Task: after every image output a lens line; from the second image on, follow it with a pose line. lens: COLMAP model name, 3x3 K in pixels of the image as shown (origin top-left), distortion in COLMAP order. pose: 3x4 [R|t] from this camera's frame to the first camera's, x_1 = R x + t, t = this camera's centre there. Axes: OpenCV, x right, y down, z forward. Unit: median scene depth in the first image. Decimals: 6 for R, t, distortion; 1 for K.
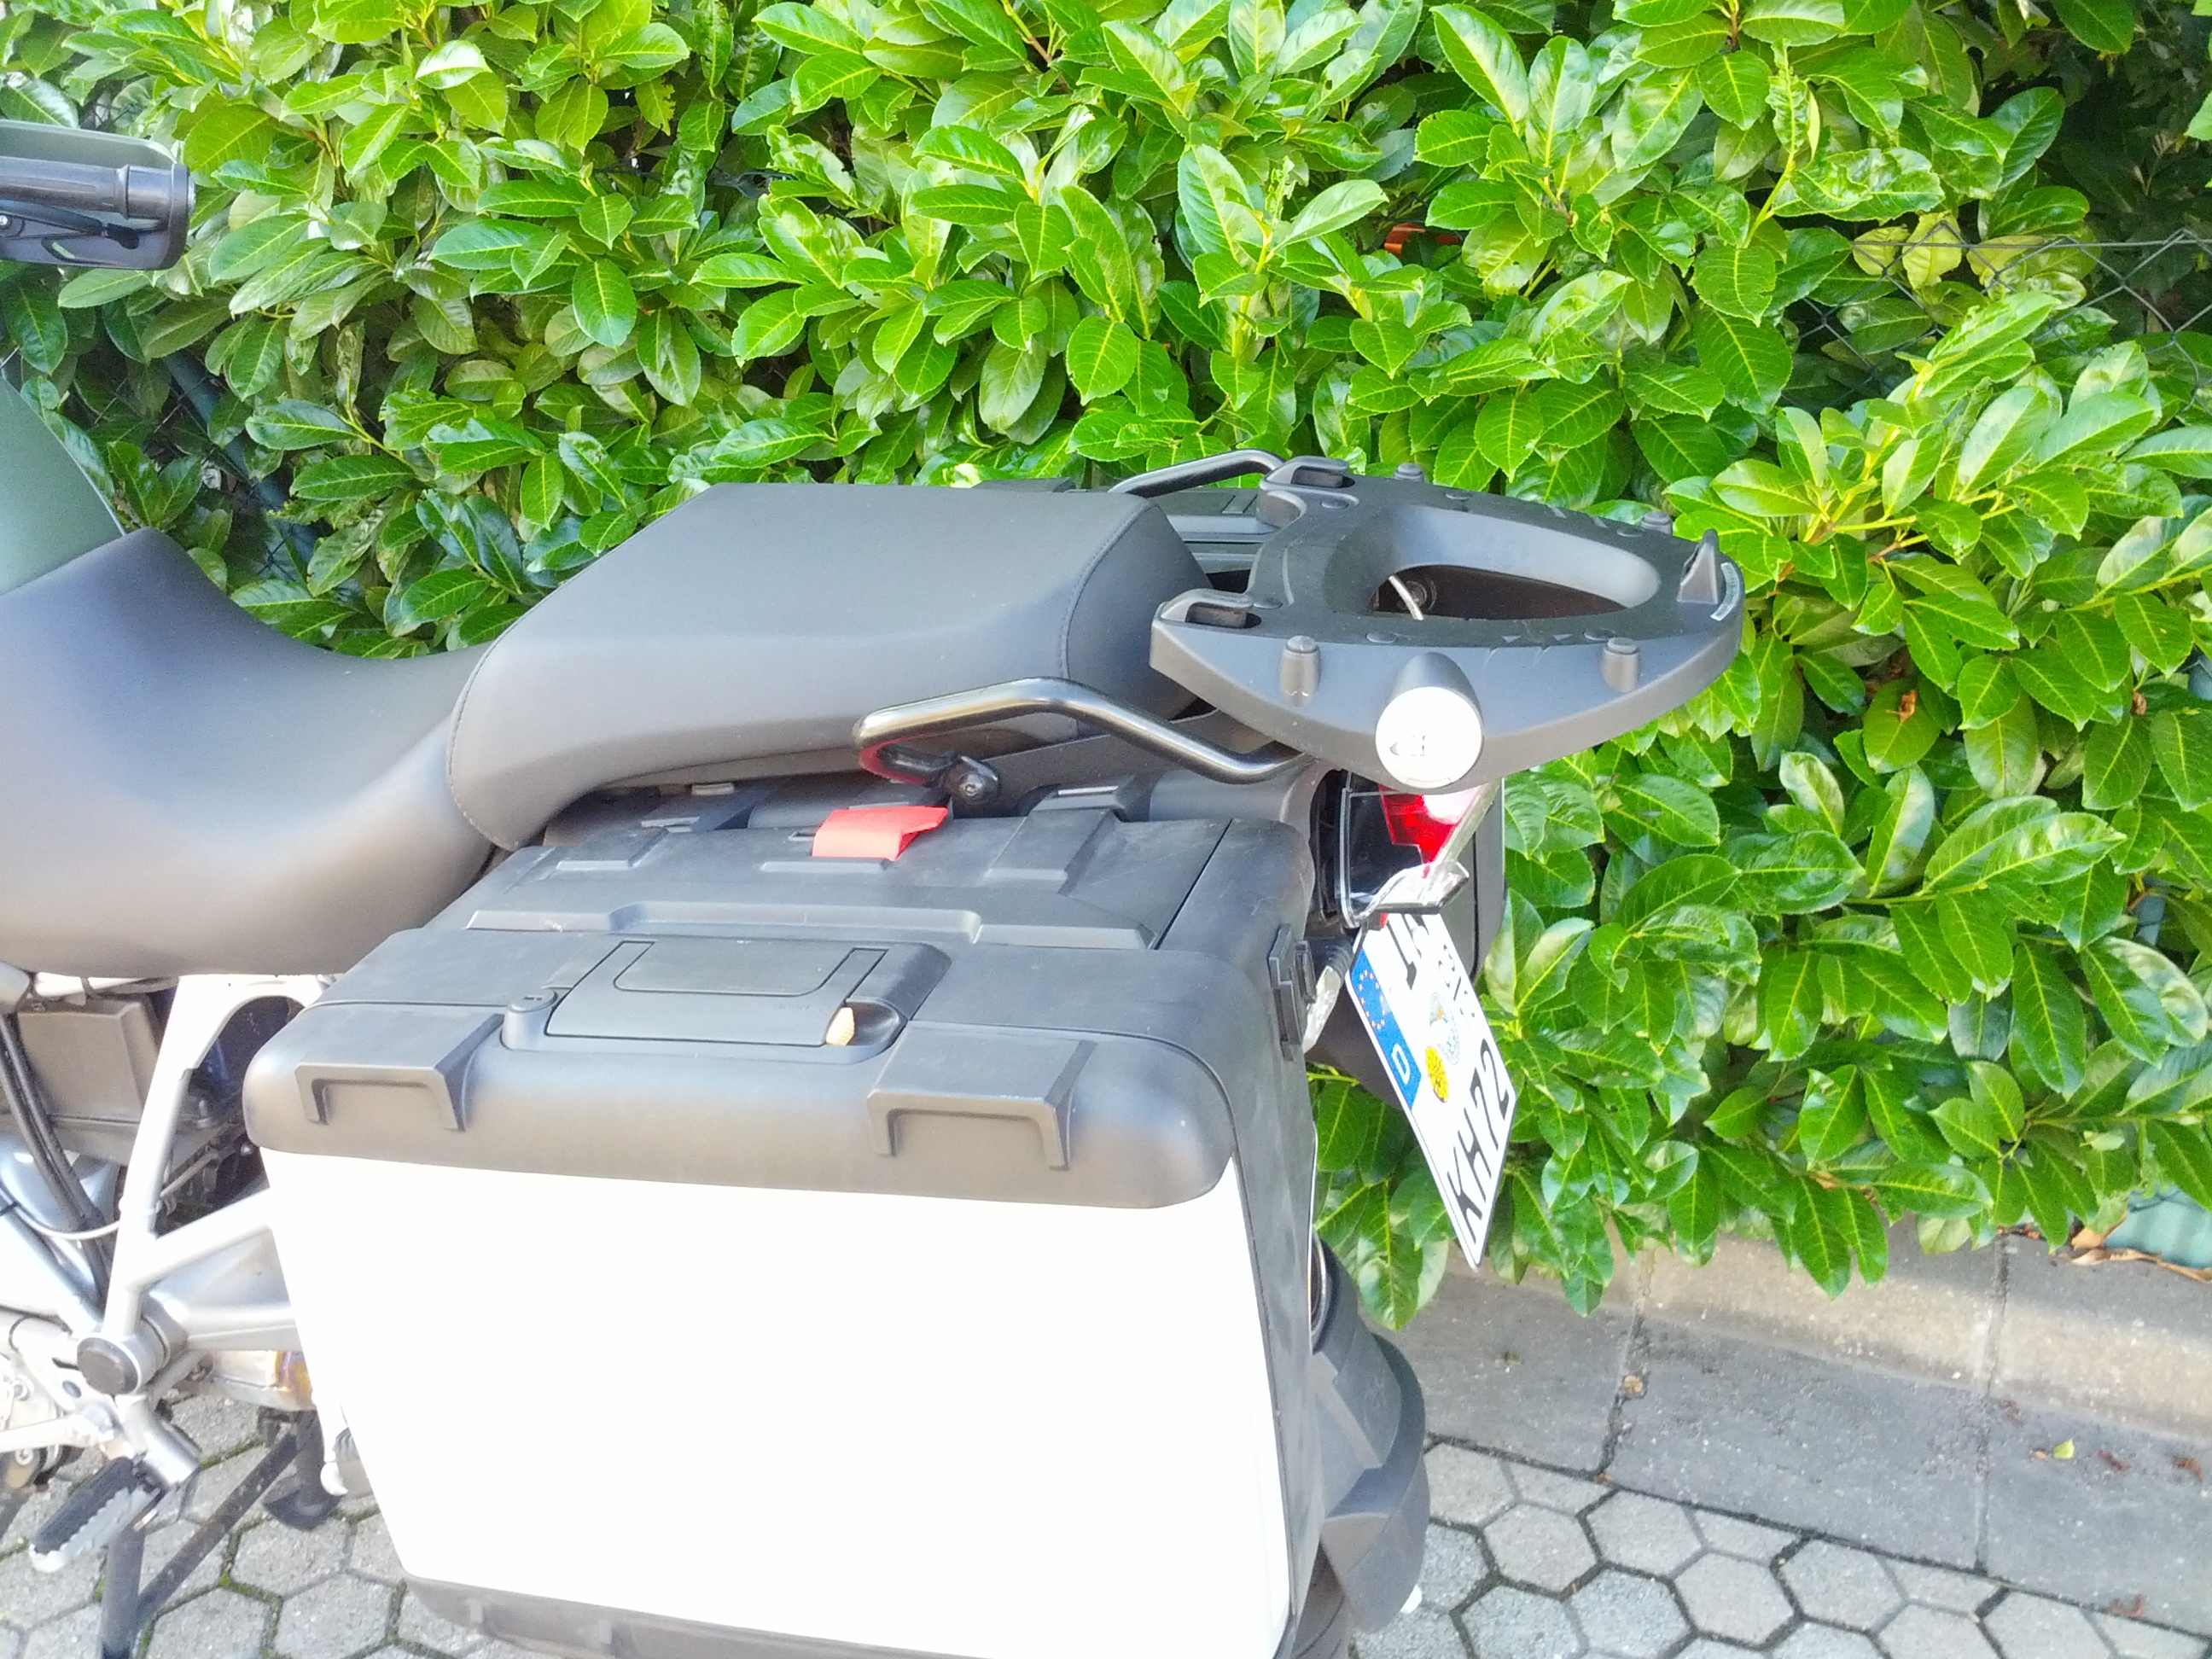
lens RADIAL K [[2079.1, 0, 1170.2], [0, 2079.1, 822.3], [0, 0, 1]] dist [-0.015760, -0.032314]
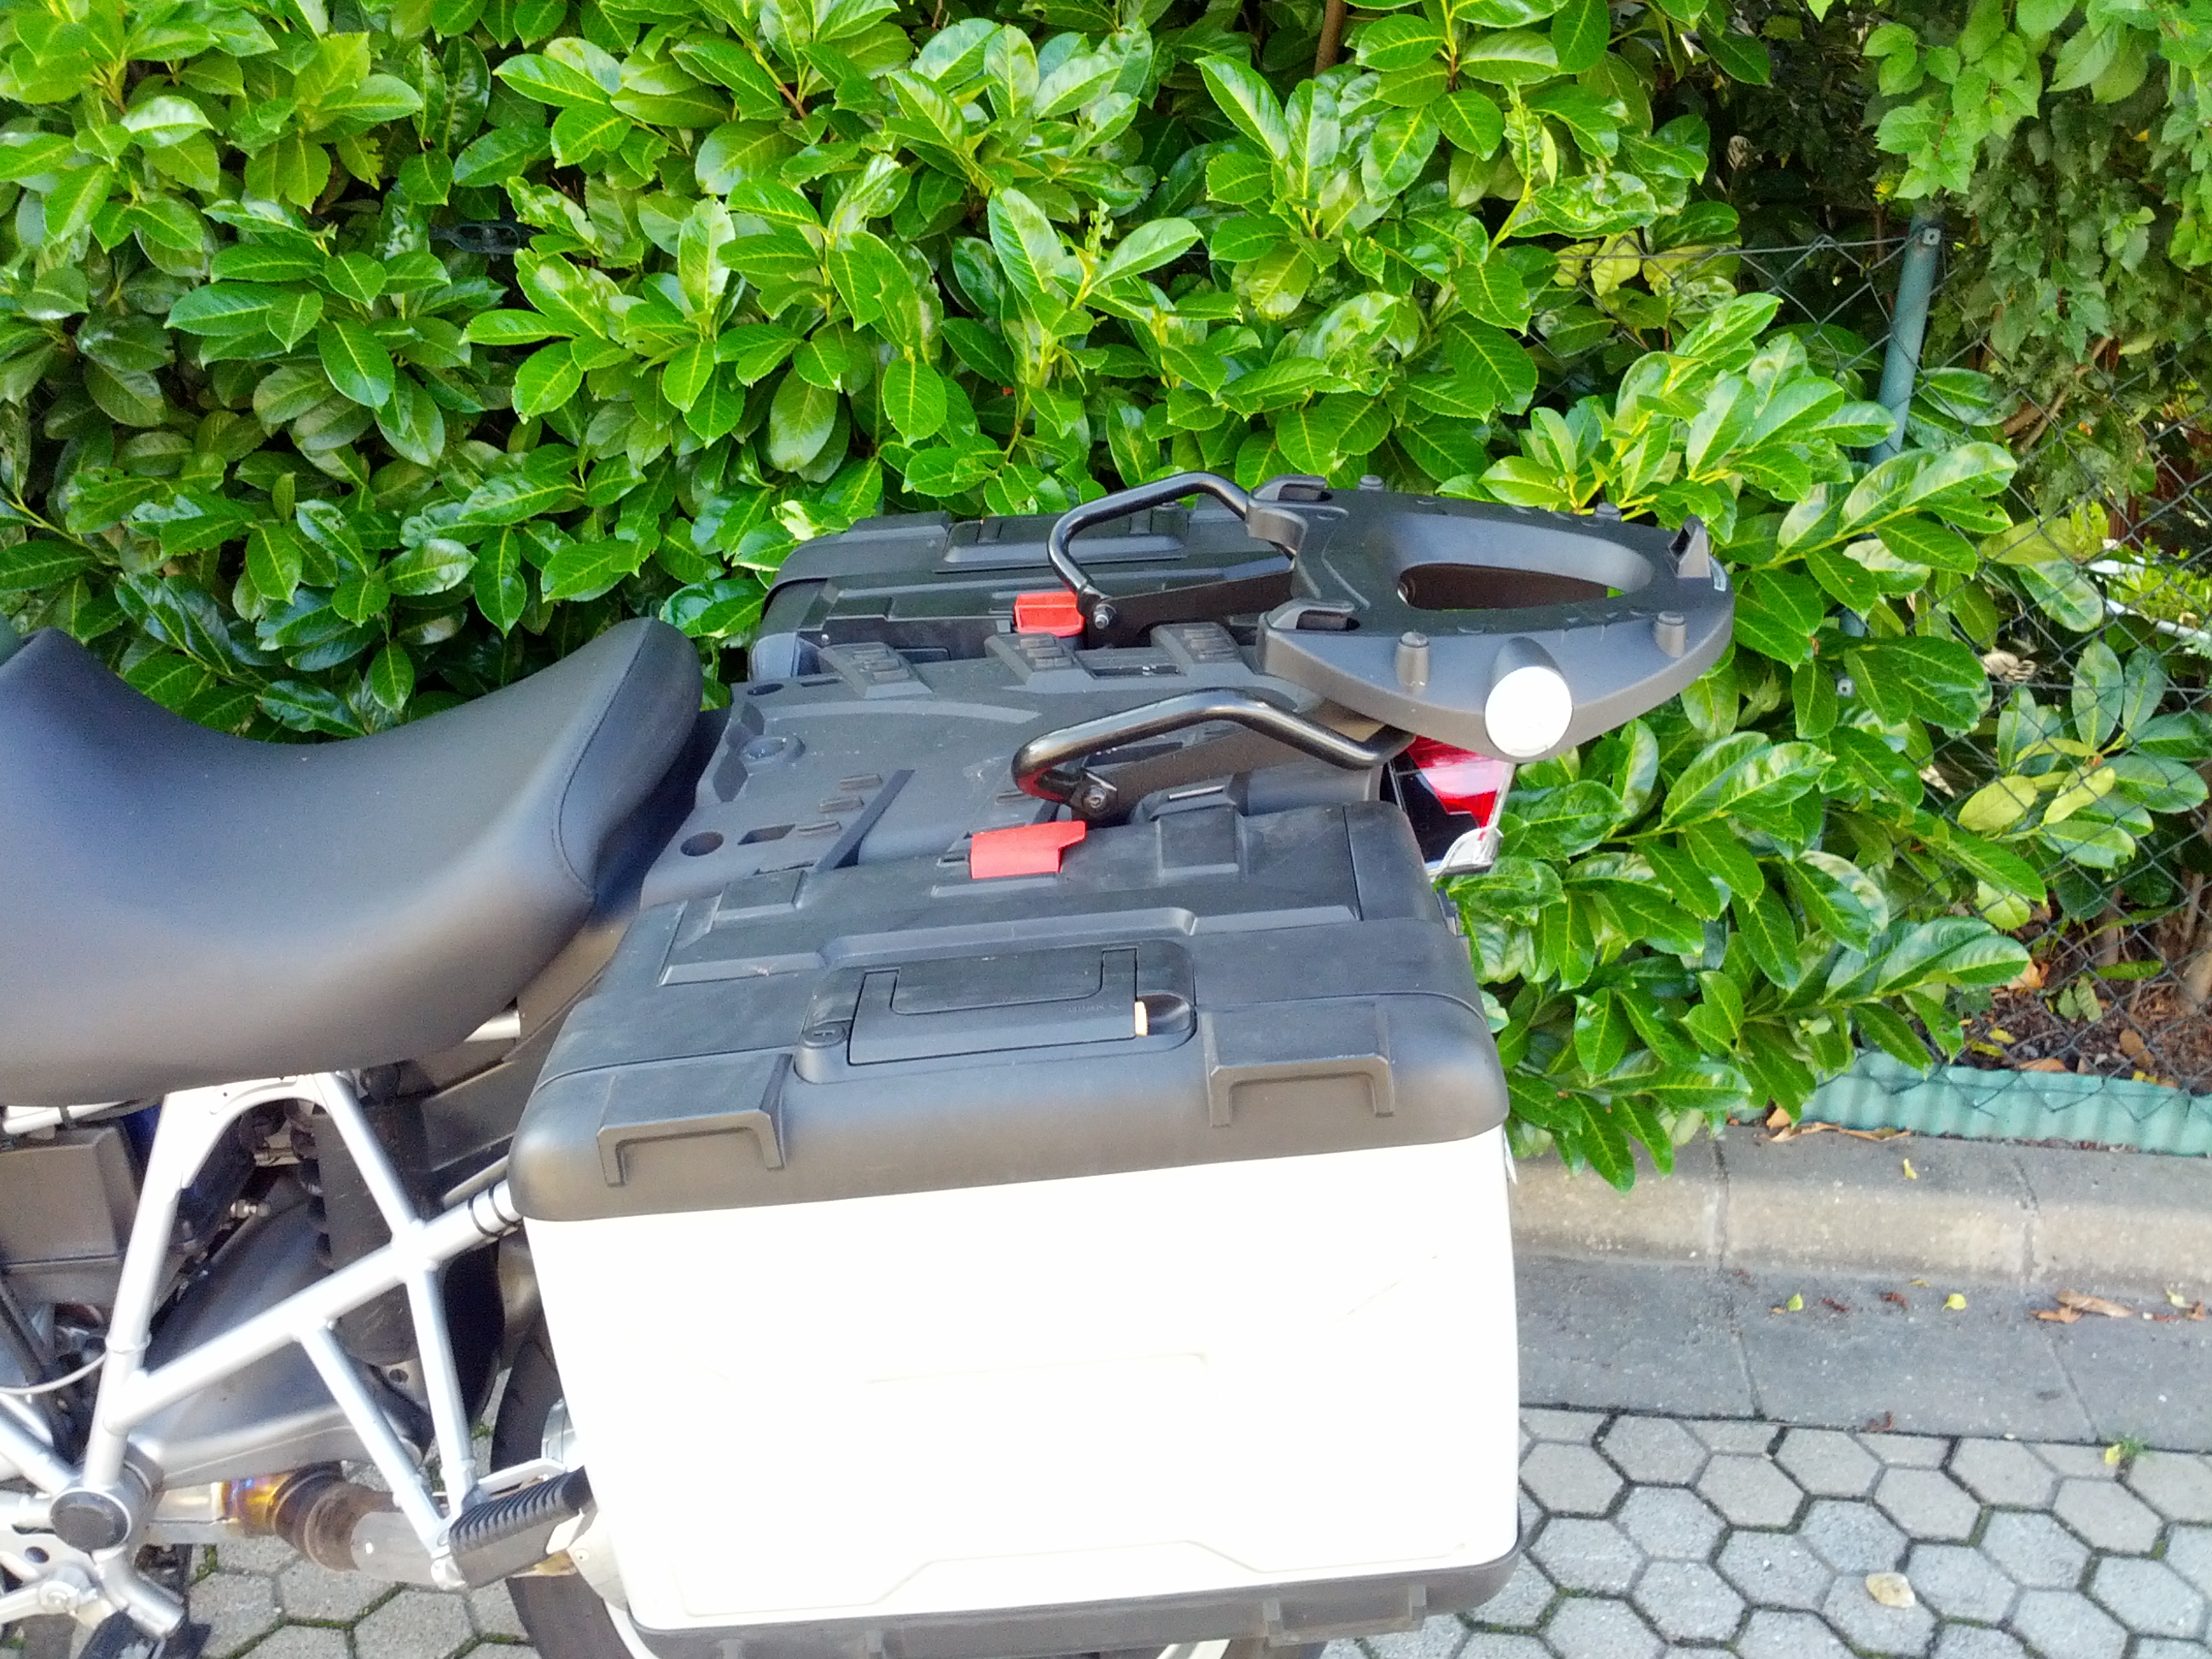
lens RADIAL K [[2079.1, 0, 1170.2], [0, 2079.1, 822.3], [0, 0, 1]] dist [-0.015760, -0.032314]
pose [[0.961031, -0.104163, 0.256065, -0.184959], [0.106103, 0.994335, 0.006265, -0.004296], [-0.255267, 0.021148, 0.966639, -0.027227]]
